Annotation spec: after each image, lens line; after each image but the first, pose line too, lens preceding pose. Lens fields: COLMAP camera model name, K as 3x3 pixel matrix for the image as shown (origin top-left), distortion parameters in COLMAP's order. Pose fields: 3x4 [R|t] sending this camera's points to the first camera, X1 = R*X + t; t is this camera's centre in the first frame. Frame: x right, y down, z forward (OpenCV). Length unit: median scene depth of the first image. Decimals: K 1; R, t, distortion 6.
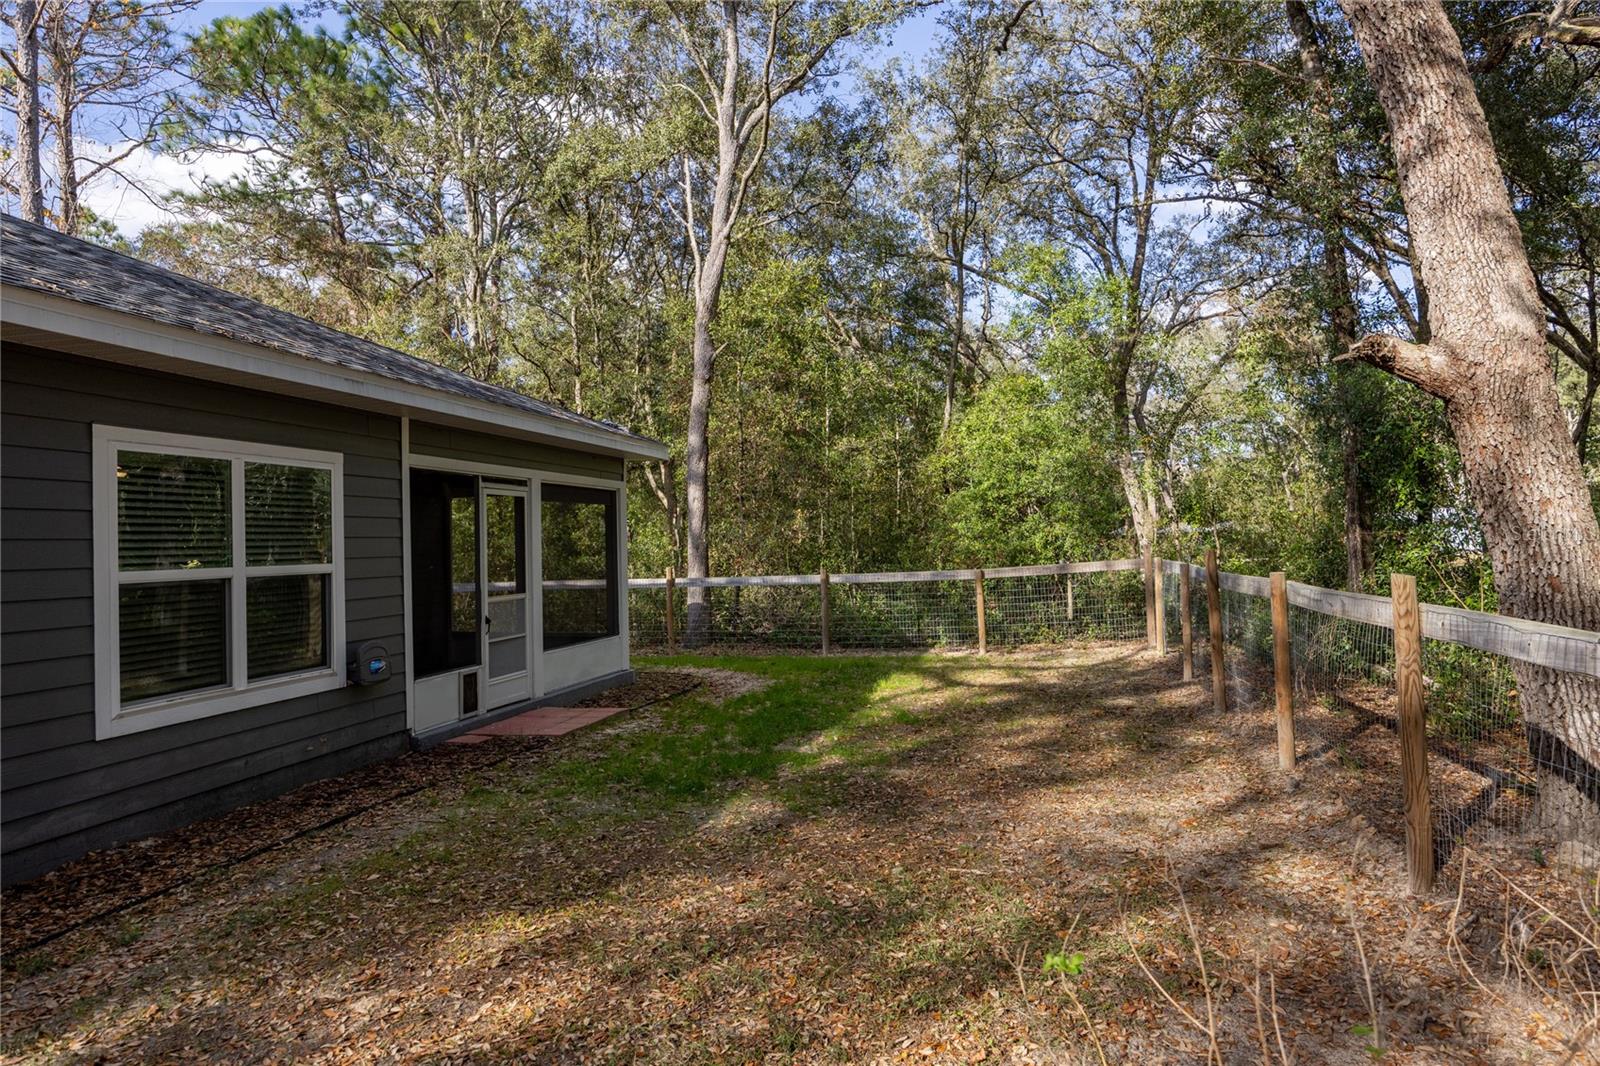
lens RADIAL K [[1017.8, 0, 811.4], [0, 1017.8, 526.9], [0, 0, 1]] dist [-0.008216, -0.005076]
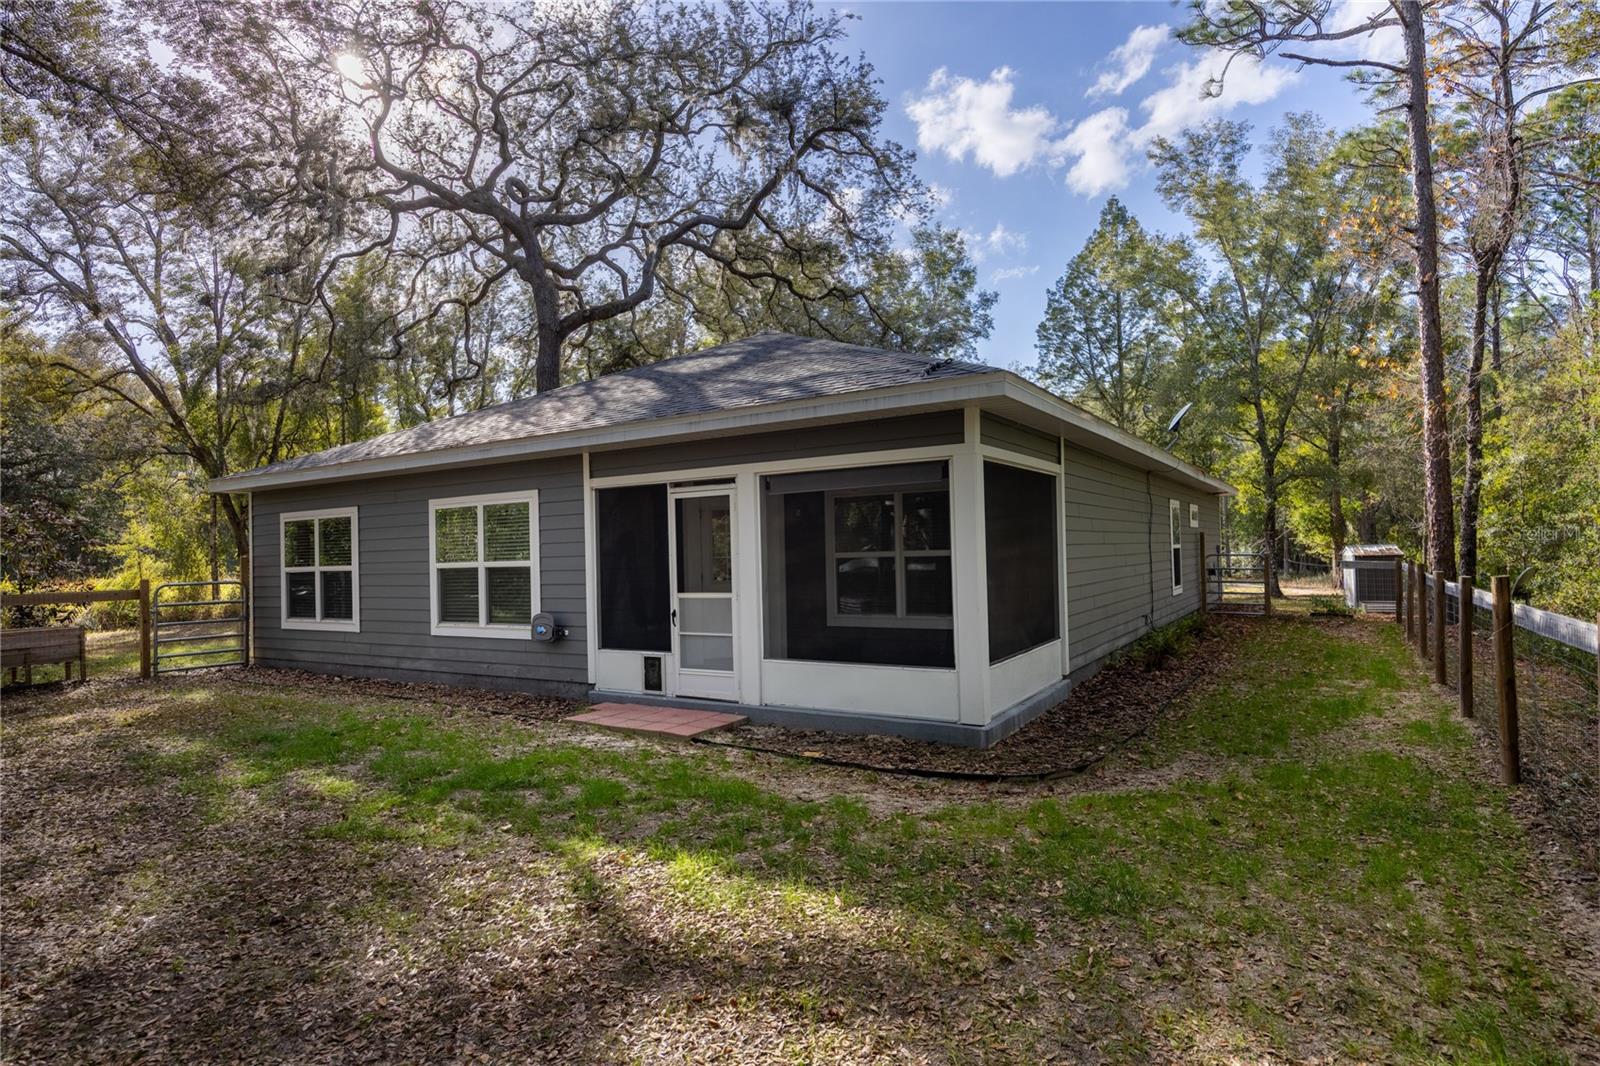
lens RADIAL K [[862.0, 0, 801.6], [0, 862.0, 533.7], [0, 0, 1]] dist [-0.022199, 0.002603]
pose [[-0.323760, 0.016186, -0.946001, 0.640546], [0.051082, 0.998694, -0.000395, 0.015728], [0.944759, -0.048451, -0.324164, 1.776219]]
